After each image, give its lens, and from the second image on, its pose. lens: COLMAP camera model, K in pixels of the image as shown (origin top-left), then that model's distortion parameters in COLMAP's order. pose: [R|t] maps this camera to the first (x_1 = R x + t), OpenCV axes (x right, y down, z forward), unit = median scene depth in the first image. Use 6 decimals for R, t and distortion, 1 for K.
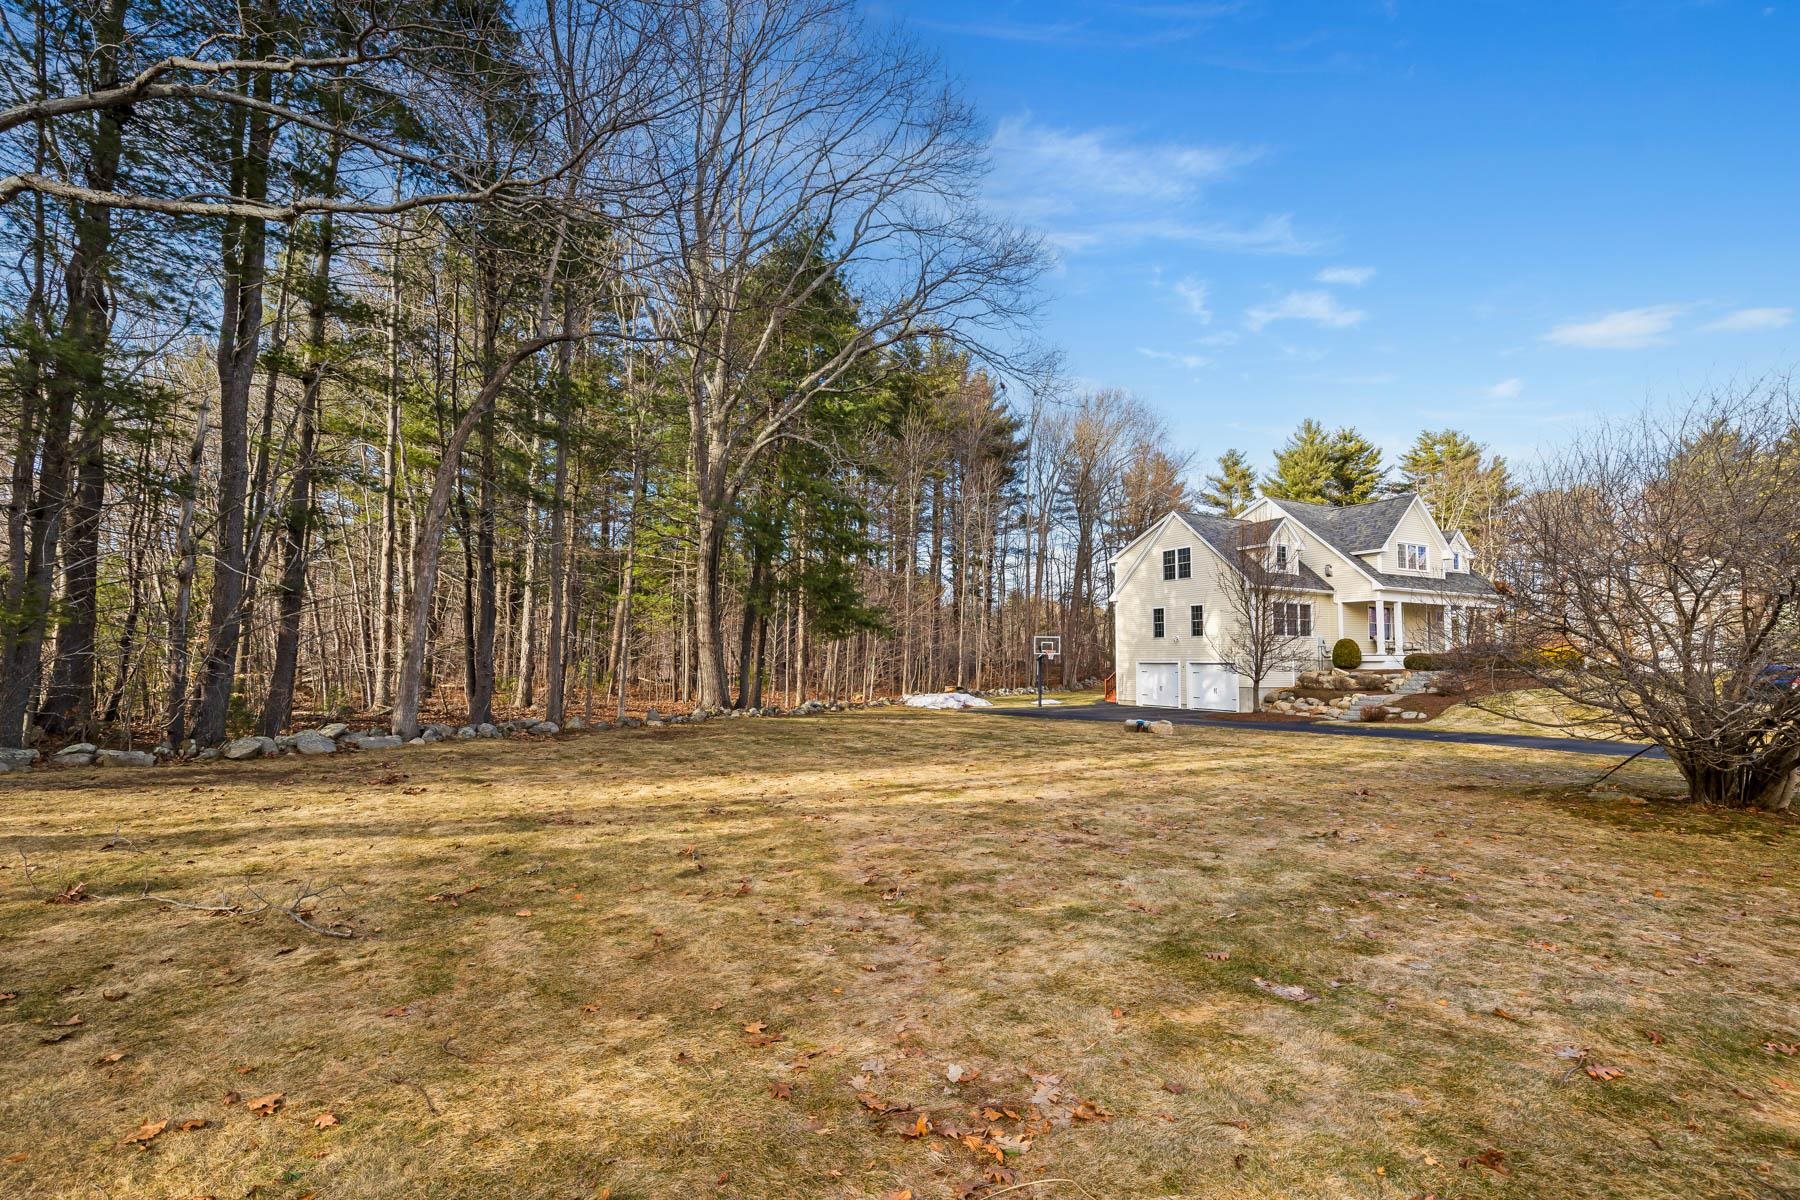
lens RADIAL K [[828.4, 0, 900.0], [0, 828.4, 600.0], [0, 0, 1]] dist [-0.012163, 0.000576]
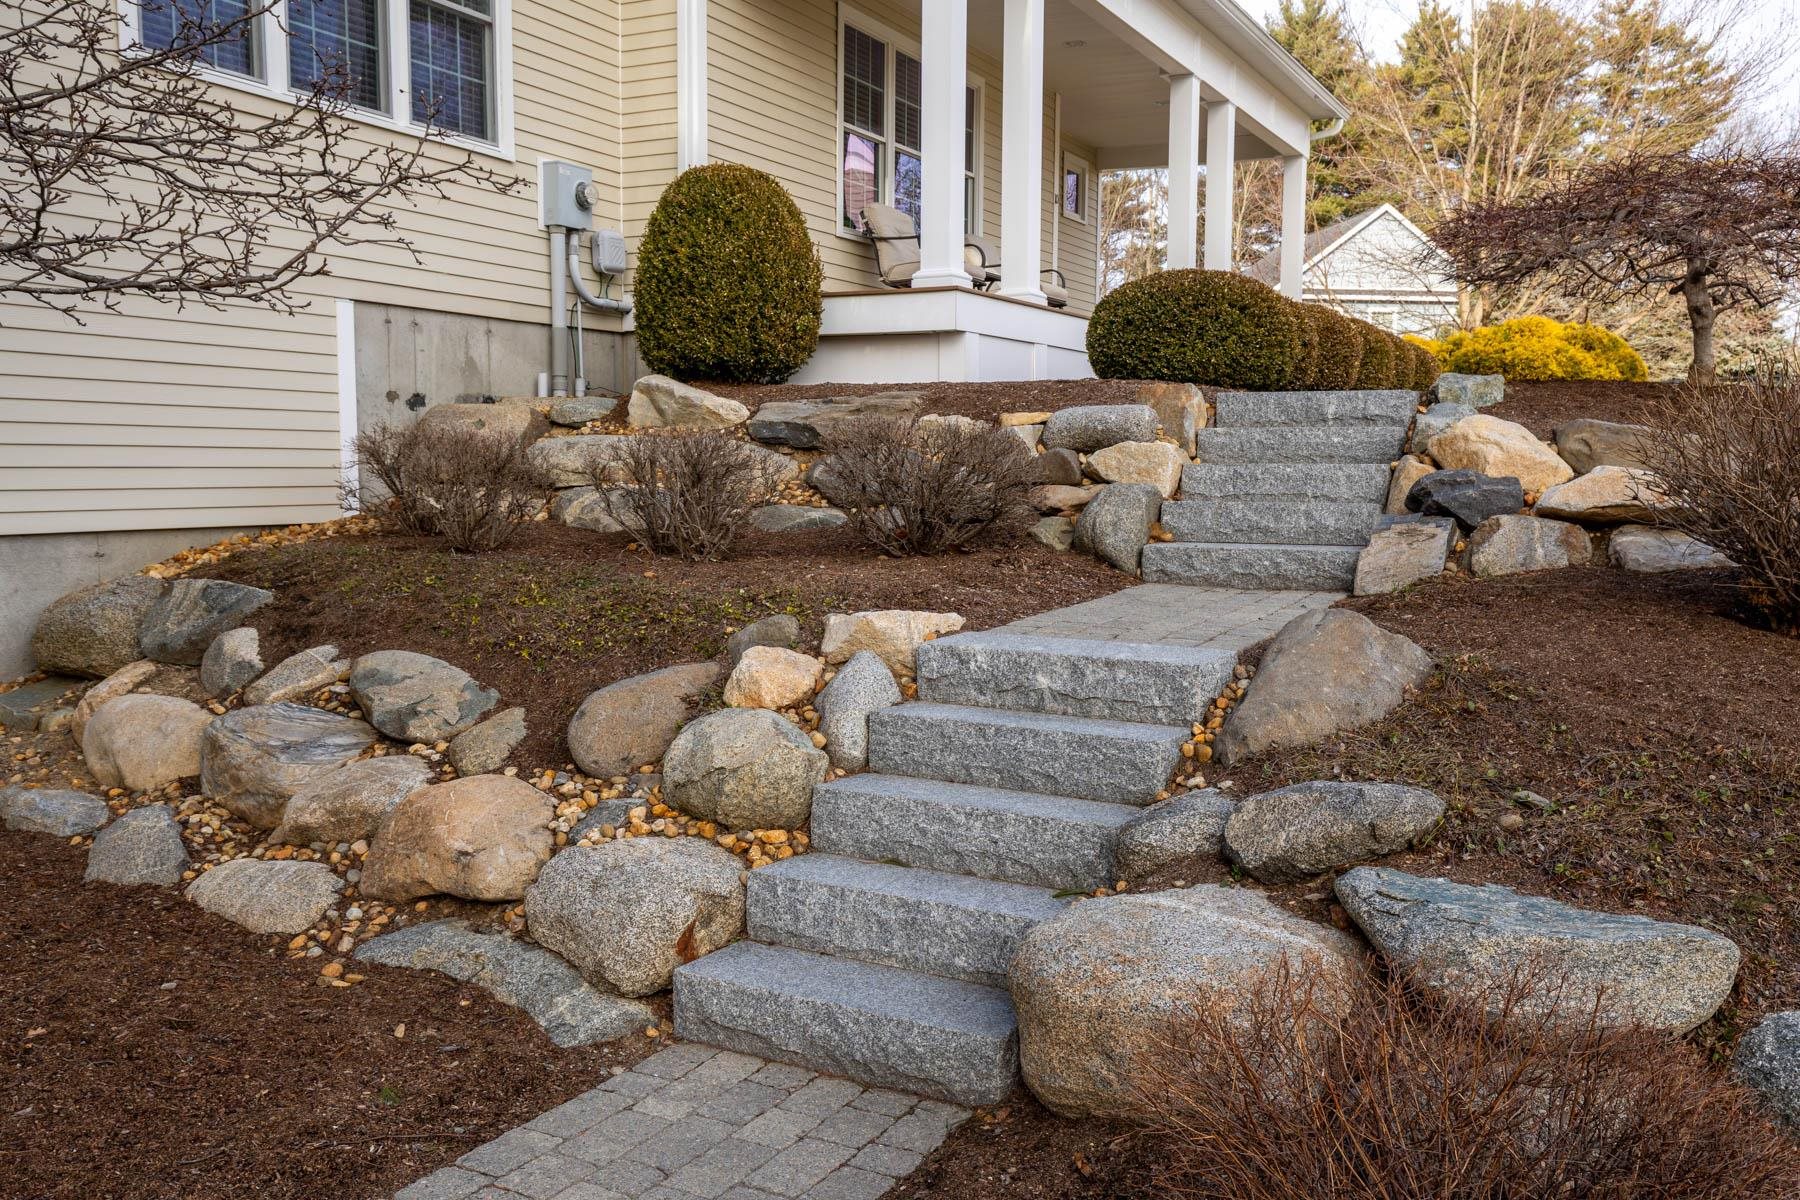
lens RADIAL K [[1620.9, 0, 900.0], [0, 1620.9, 600.0], [0, 0, 1]] dist [-0.000270, -0.001646]
pose [[0.803973, -0.051332, 0.592445, 0.390576], [-0.049555, 0.987019, 0.152769, 0.074113], [-0.592597, -0.152181, 0.790993, 0.740860]]
